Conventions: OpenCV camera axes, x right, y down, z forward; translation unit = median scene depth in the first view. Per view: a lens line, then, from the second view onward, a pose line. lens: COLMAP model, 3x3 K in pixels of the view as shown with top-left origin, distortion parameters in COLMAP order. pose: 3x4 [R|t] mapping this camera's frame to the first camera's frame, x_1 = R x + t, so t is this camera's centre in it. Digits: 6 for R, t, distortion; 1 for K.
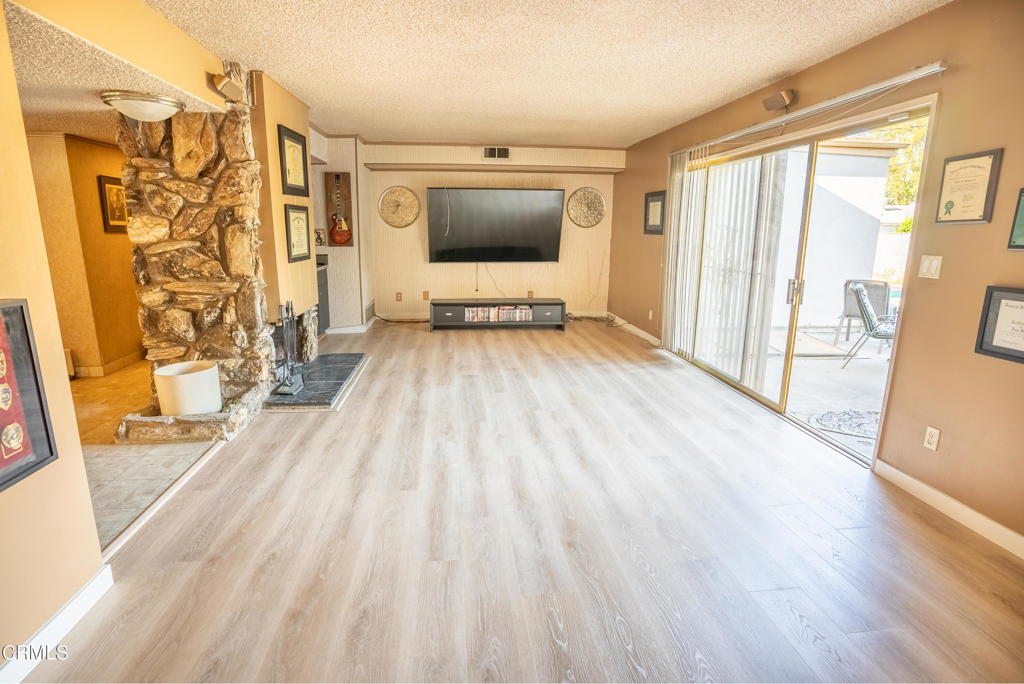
lens RADIAL K [[501.9, 0, 495.1], [0, 501.9, 336.9], [0, 0, 1]] dist [-0.042123, 0.006909]
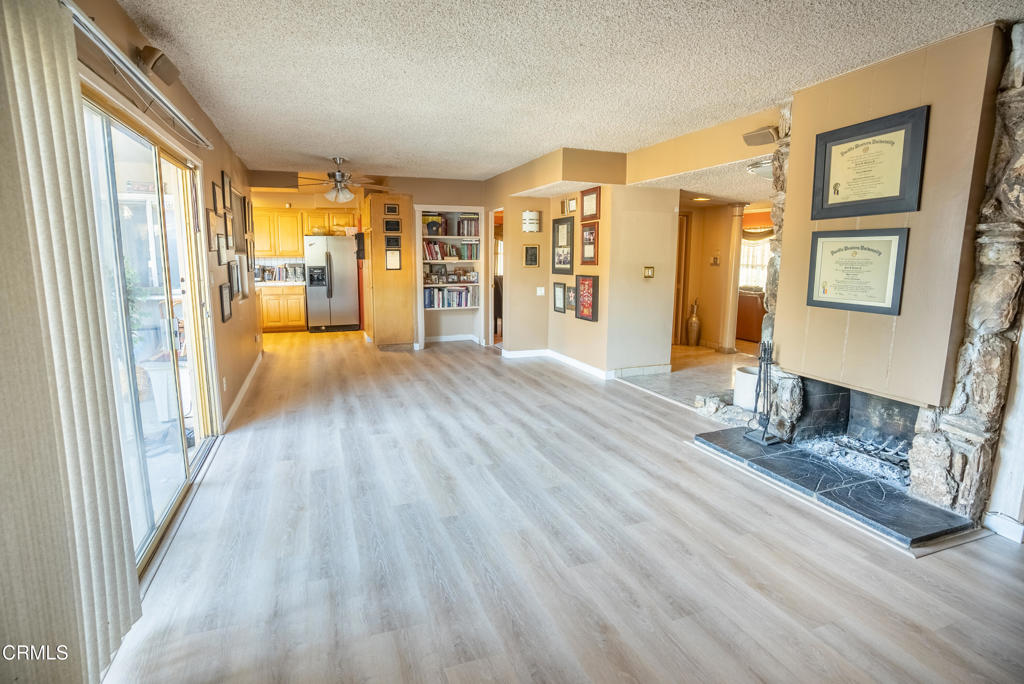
lens RADIAL K [[501.9, 0, 491.0], [0, 501.9, 326.6], [0, 0, 1]] dist [-0.042123, 0.006909]
pose [[-0.969103, 0.027964, -0.245065, 0.302486], [-0.059225, 0.938106, 0.341246, -0.394435], [0.239440, 0.345217, -0.907466, 1.786906]]
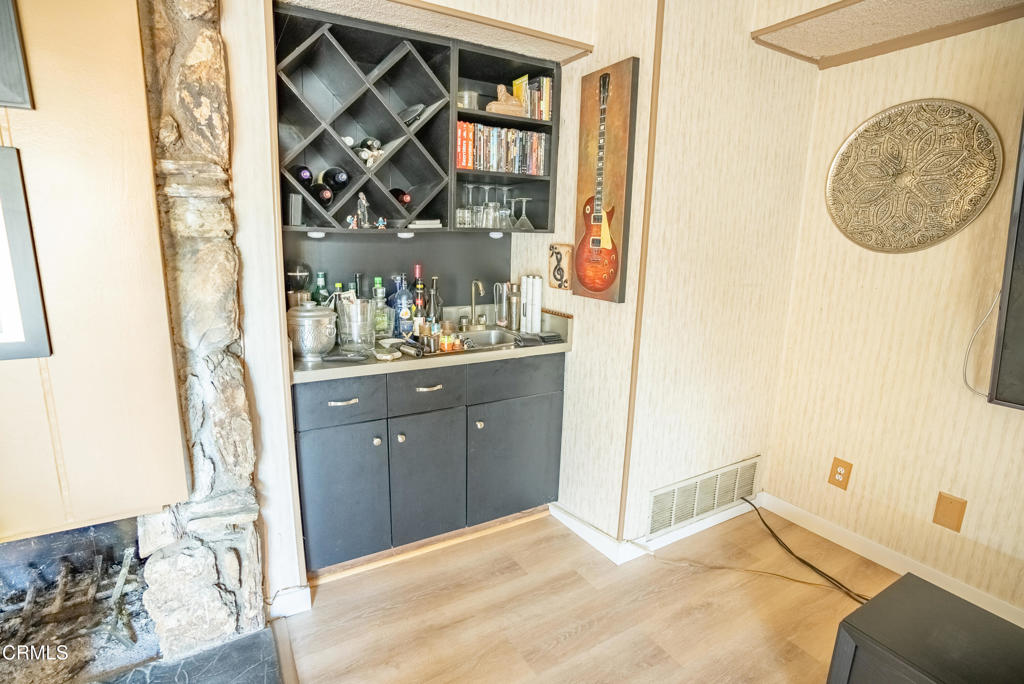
lens RADIAL K [[501.9, 0, 509.4], [0, 501.9, 342.4], [0, 0, 1]] dist [-0.042123, 0.006909]
pose [[0.420400, 0.190112, -0.887199, -0.053633], [-0.211668, 0.971373, 0.107850, -0.304722], [0.882304, 0.142452, 0.448606, 1.390461]]
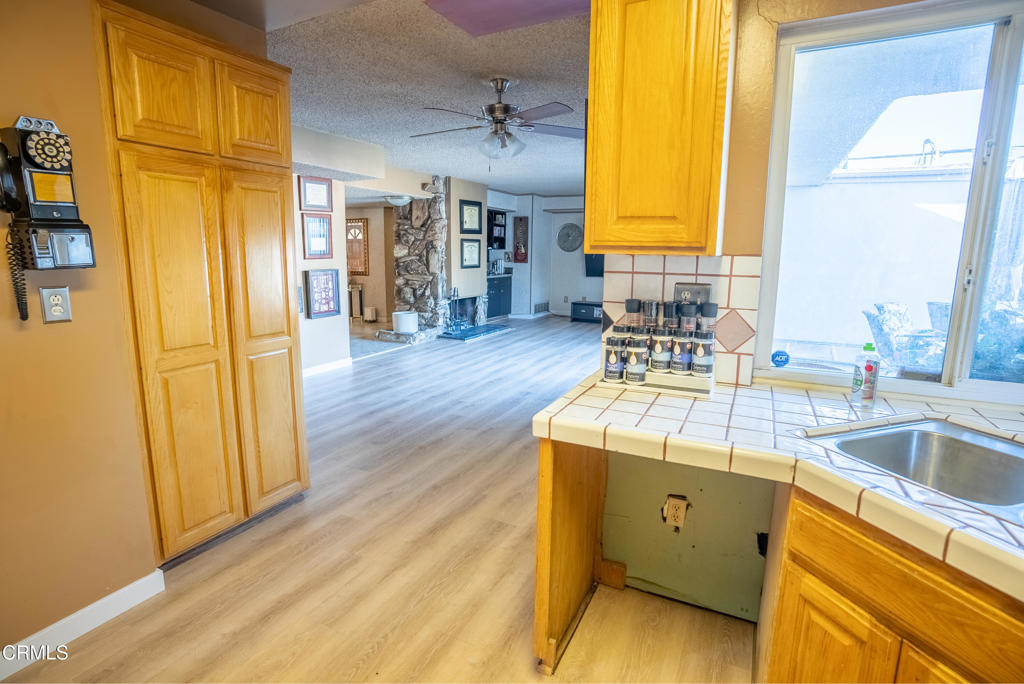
lens RADIAL K [[501.9, 0, 501.8], [0, 501.9, 339.5], [0, 0, 1]] dist [-0.042123, 0.006909]
pose [[0.841841, 0.095954, -0.531128, 0.879509], [-0.118513, 0.992916, -0.008462, 0.138572], [0.526554, 0.070069, 0.847249, -0.622446]]
